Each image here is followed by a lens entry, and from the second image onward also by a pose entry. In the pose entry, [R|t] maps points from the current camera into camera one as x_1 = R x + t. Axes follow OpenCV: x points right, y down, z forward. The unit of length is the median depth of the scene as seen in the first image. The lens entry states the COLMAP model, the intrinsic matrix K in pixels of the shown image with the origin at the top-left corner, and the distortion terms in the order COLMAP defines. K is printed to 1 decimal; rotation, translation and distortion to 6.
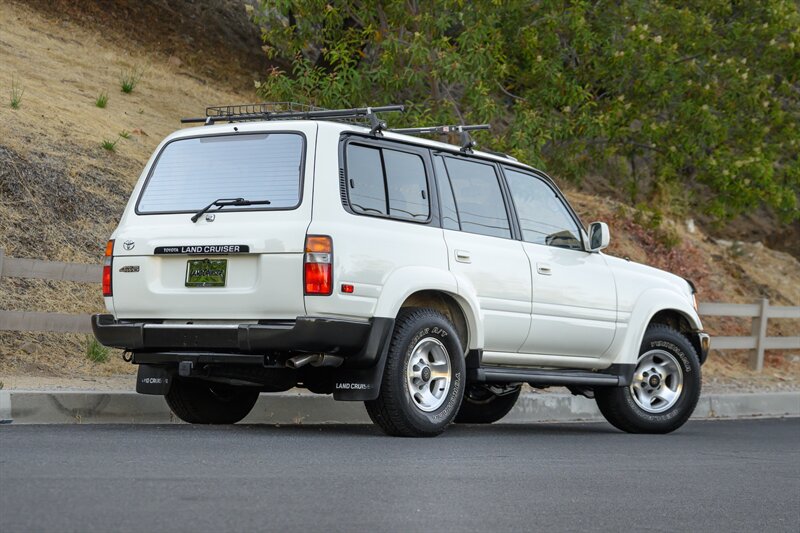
lens RADIAL K [[2160.0, 0, 401.5], [0, 2160.0, 265.3], [0, 0, 1]] dist [0.075229, 0.000000]
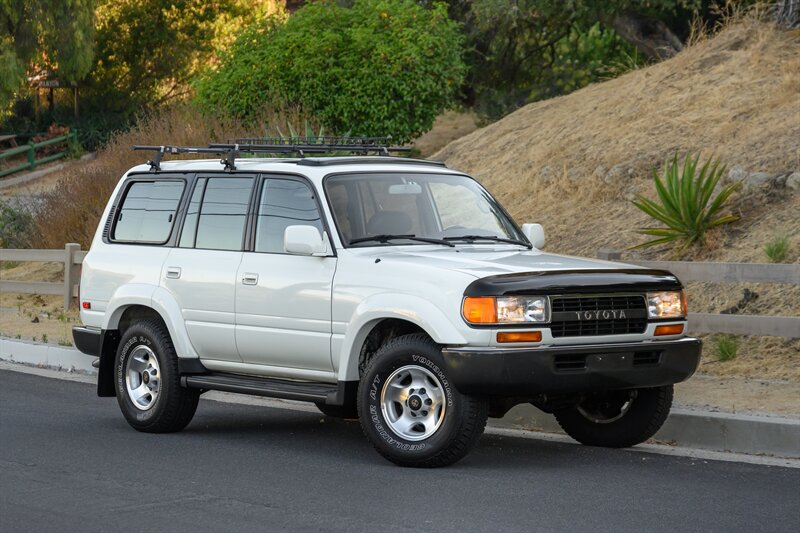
lens RADIAL K [[2368.3, 0, 407.6], [0, 2368.3, 354.9], [0, 0, 1]] dist [0.083406, 0.000000]
pose [[-0.264391, 0.027933, -0.964011, 1.126845], [0.042794, 0.998936, 0.017208, 0.021461], [0.963466, -0.036704, -0.265305, 1.396747]]
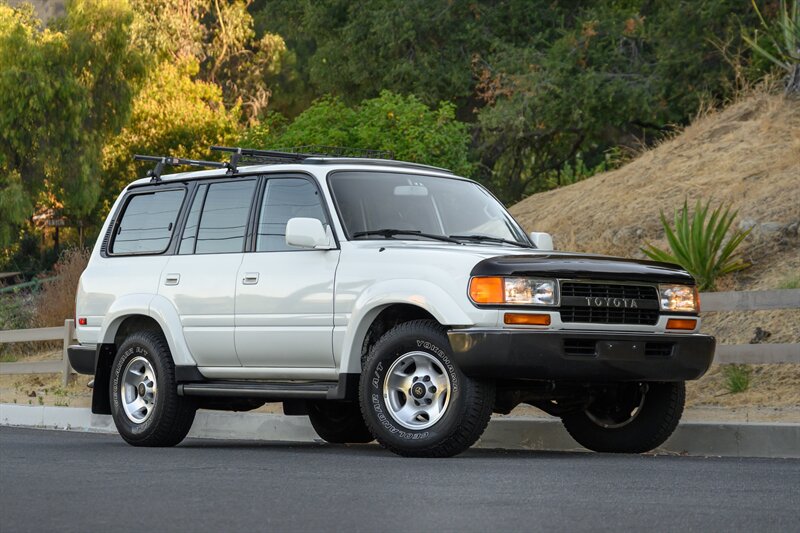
lens RADIAL K [[2368.3, 0, 408.3], [0, 2368.3, 342.2], [0, 0, 1]] dist [0.083406, 0.000000]
pose [[-0.264977, -0.054418, -0.962718, 1.094964], [0.030772, 0.997421, -0.064849, 0.103792], [0.963764, -0.046808, -0.262619, 1.384178]]
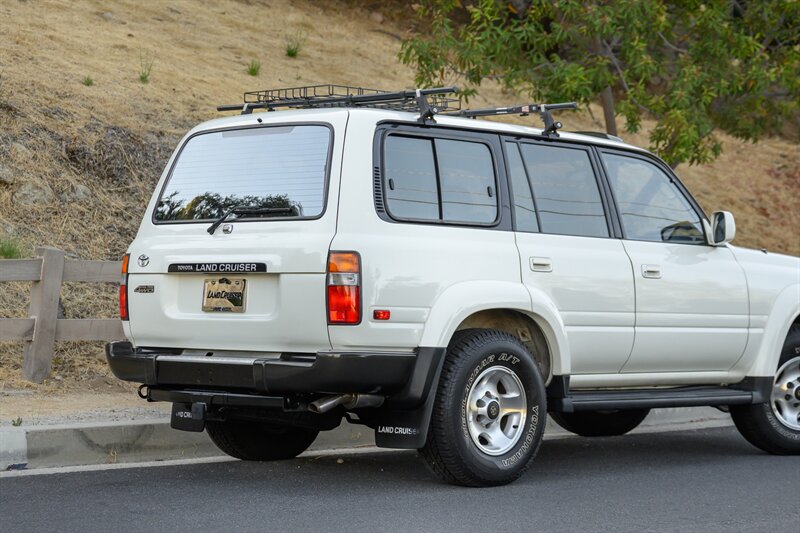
lens RADIAL K [[1988.8, 0, 402.1], [0, 1988.8, 261.6], [0, 0, 1]] dist [0.045993, 0.000000]
pose [[0.990156, -0.021080, -0.138374, 0.079459], [0.025931, 0.999107, 0.033348, -0.031201], [0.137547, -0.036608, 0.989818, 0.231310]]
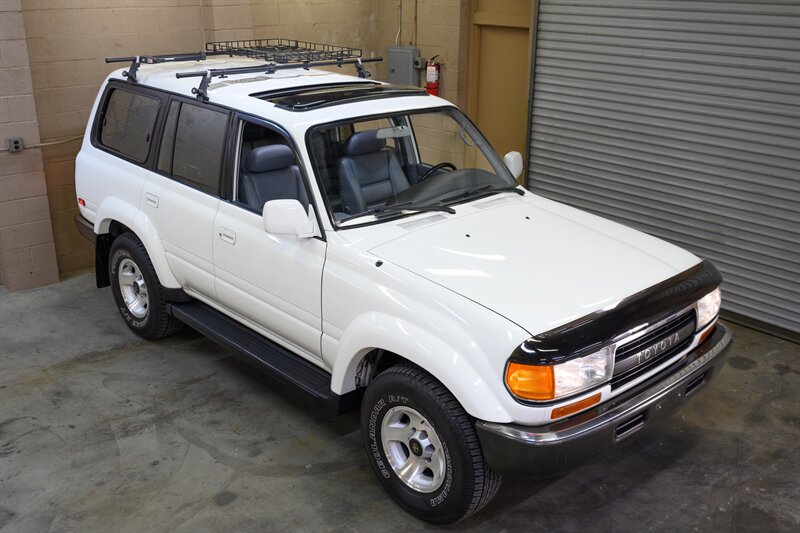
lens RADIAL K [[827.4, 0, 397.1], [0, 827.4, 274.4], [0, 0, 1]] dist [0.010483, 0.000000]
pose [[-0.170574, 0.314704, -0.933737, 0.396832], [0.030290, 0.948852, 0.314265, -0.093293], [0.984879, 0.025323, -0.171382, 1.164802]]
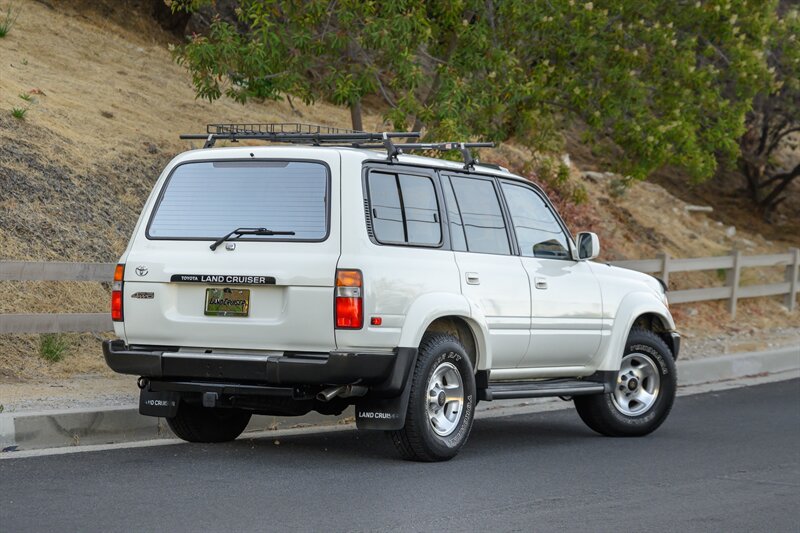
lens RADIAL K [[2368.3, 0, 399.1], [0, 2368.3, 265.9], [0, 0, 1]] dist [0.083406, 0.000000]
pose [[0.994468, -0.004835, 0.104930, -0.118098], [-0.000890, 0.998516, 0.054451, -0.068081], [-0.105038, -0.054243, 0.992988, -0.086226]]
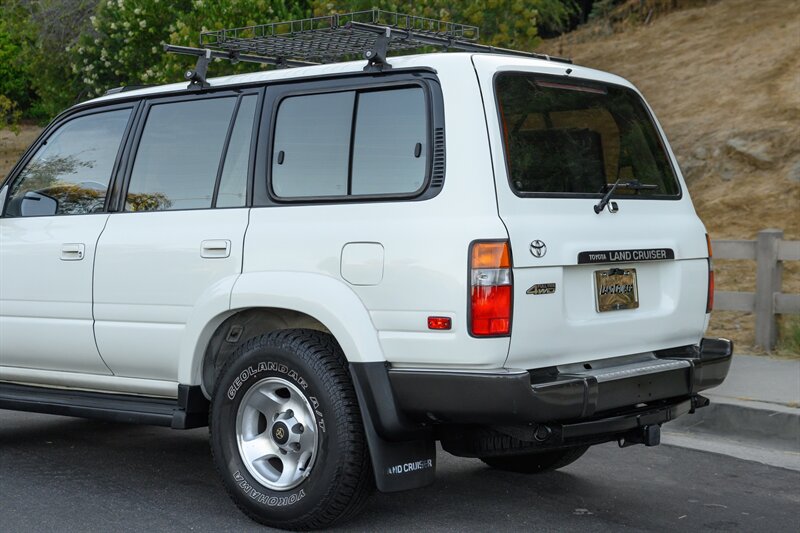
lens RADIAL K [[1466.9, 0, 397.6], [0, 1466.9, 267.3], [0, 0, 1]] dist [0.216503, 0.000000]
pose [[0.043314, -0.055963, 0.997493, -0.515968], [-0.042866, 0.997406, 0.057819, -0.025244], [-0.998141, -0.045262, 0.040803, 0.983009]]
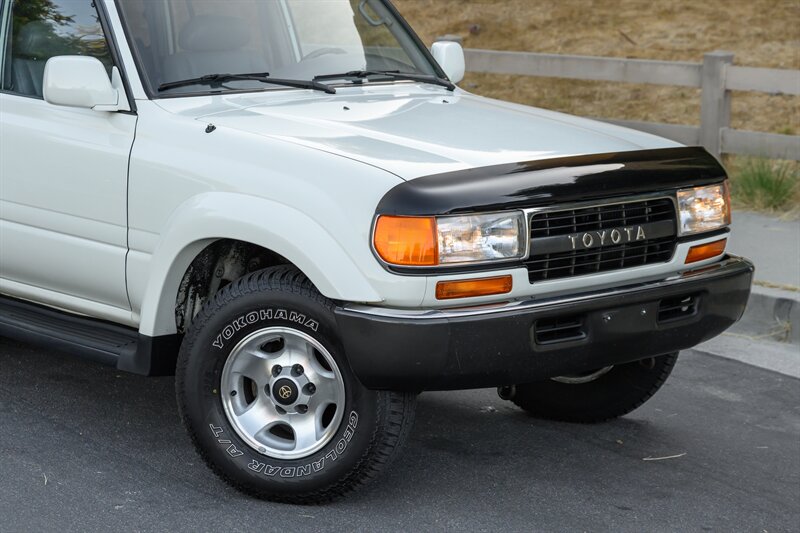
lens RADIAL K [[2109.6, 0, 398.7], [0, 2109.6, 272.4], [0, 0, 1]] dist [0.030859, 0.000000]
pose [[-0.156346, 0.131929, -0.978852, 0.634227], [0.025865, 0.991246, 0.129468, -0.034535], [0.987364, -0.005077, -0.158390, 1.237653]]
